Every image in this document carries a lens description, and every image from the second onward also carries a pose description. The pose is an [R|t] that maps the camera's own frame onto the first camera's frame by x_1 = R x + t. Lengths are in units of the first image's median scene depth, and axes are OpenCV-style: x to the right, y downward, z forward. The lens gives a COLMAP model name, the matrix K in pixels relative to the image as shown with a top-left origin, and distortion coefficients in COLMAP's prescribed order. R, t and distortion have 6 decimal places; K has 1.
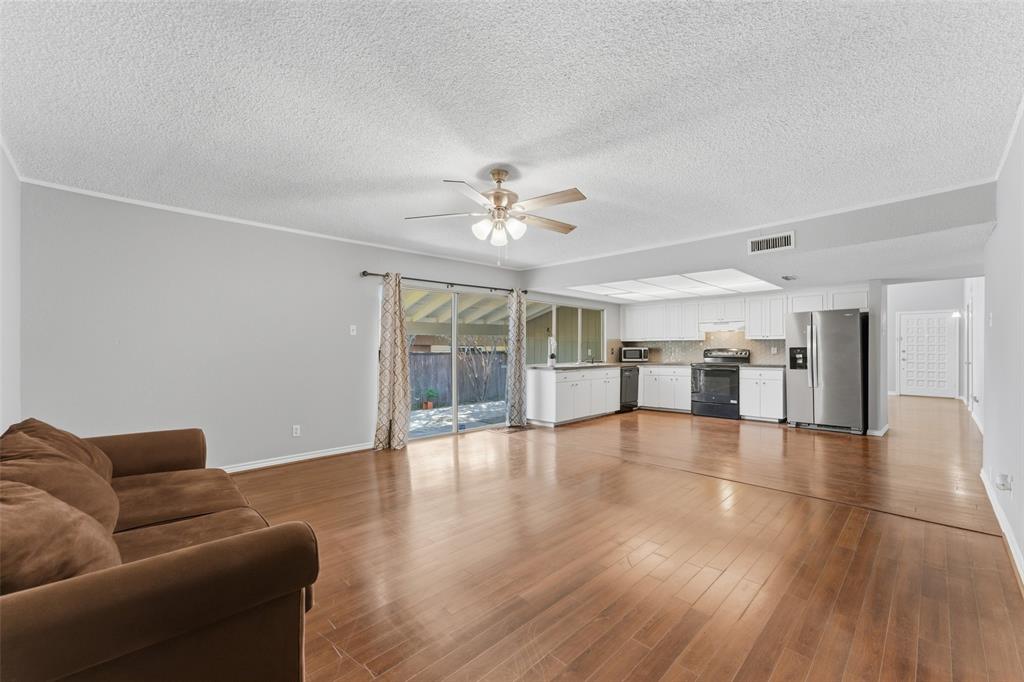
lens RADIAL K [[412.5, 0, 513.9], [0, 412.5, 348.2], [0, 0, 1]] dist [0.001666, -0.000090]
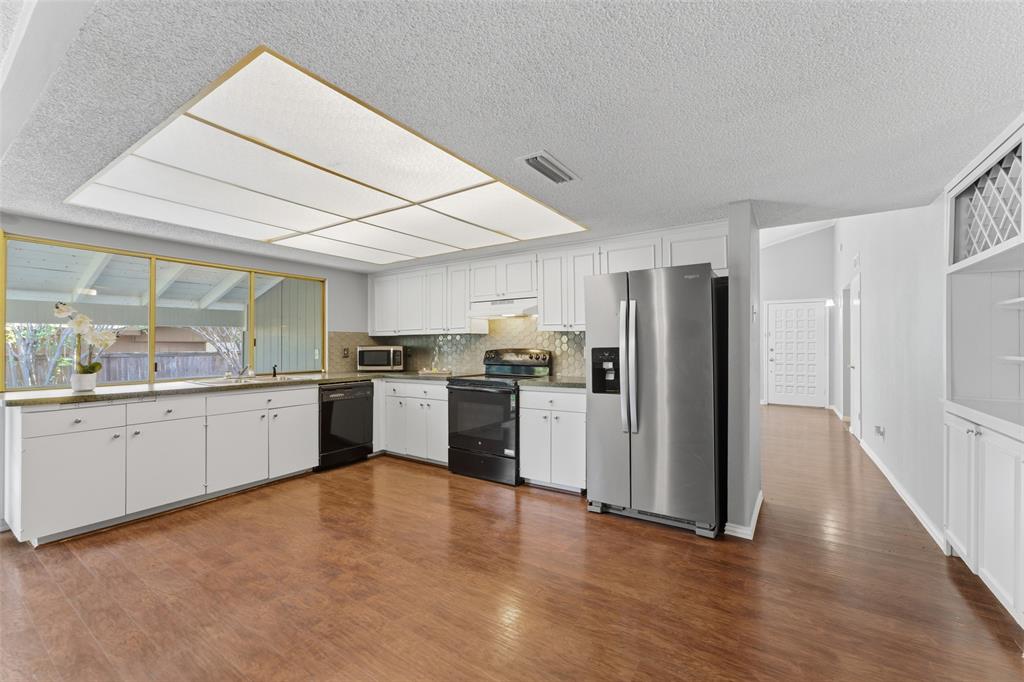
lens RADIAL K [[419.9, 0, 512.0], [0, 419.9, 341.0], [0, 0, 1]] dist [-0.024219, 0.000145]
pose [[0.977364, 0.000942, 0.211562, 0.409841], [0.000630, 0.999973, -0.007365, -0.005821], [-0.211563, 0.007332, 0.977337, 0.465415]]
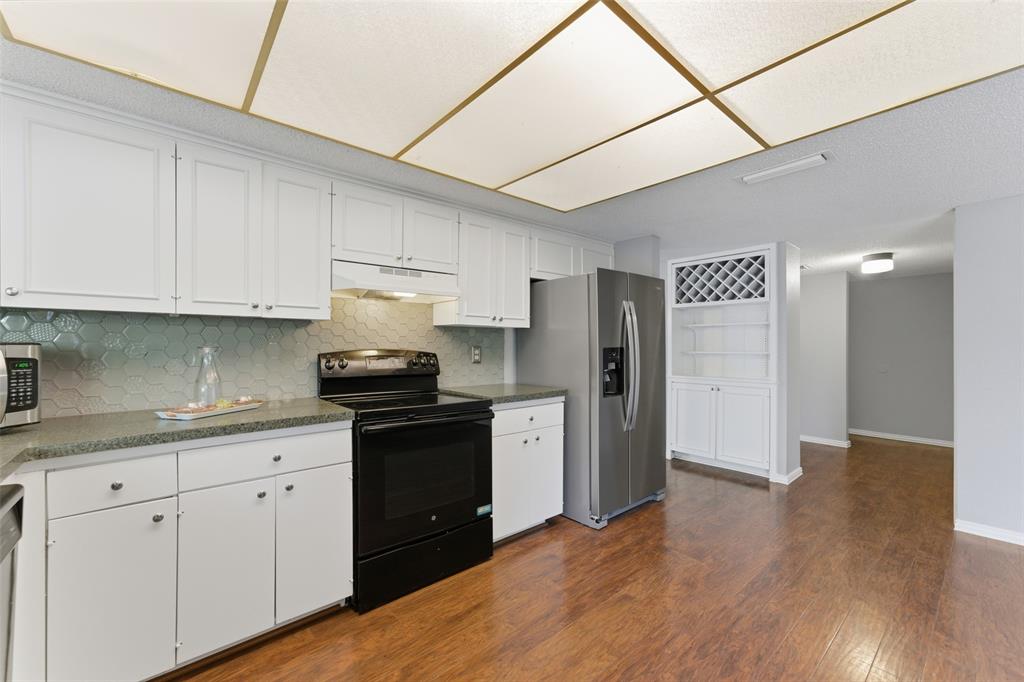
lens RADIAL K [[412.5, 0, 513.9], [0, 412.5, 348.2], [0, 0, 1]] dist [0.001666, -0.000090]
pose [[0.074735, 0.002253, 0.997201, 0.191820], [-0.002972, 0.999994, -0.002036, -0.001079], [-0.997199, -0.002812, 0.074741, 0.917284]]
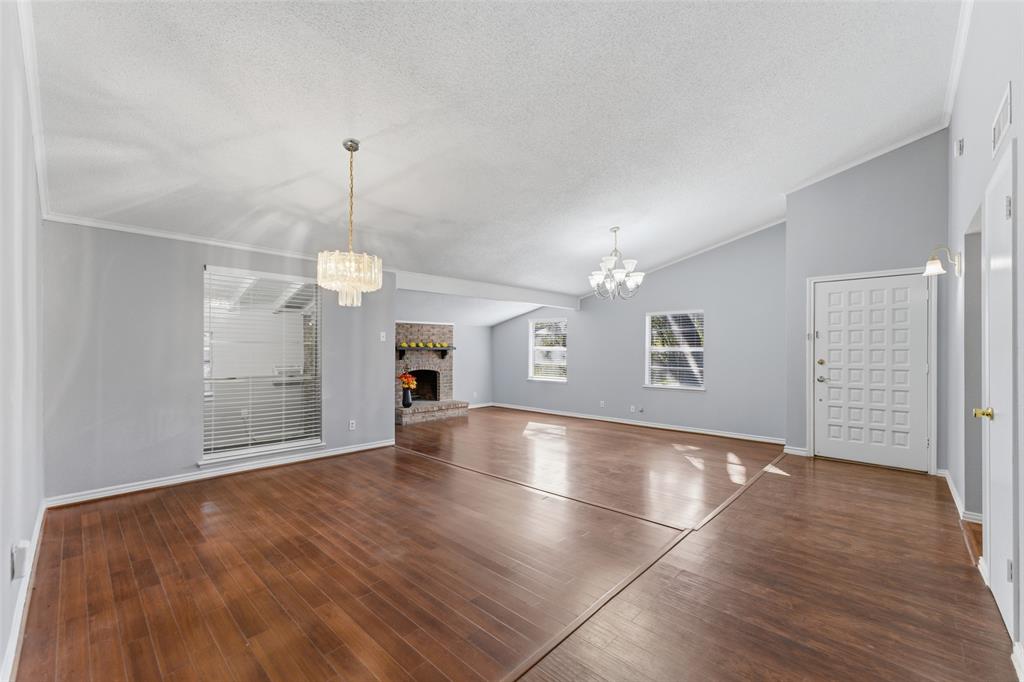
lens RADIAL K [[412.5, 0, 513.9], [0, 412.5, 348.2], [0, 0, 1]] dist [0.001666, -0.000090]
pose [[0.999248, -0.000692, 0.038776, 0.856437], [0.000721, 0.999999, -0.000731, -0.012051], [-0.038776, 0.000758, 0.999248, 0.811735]]
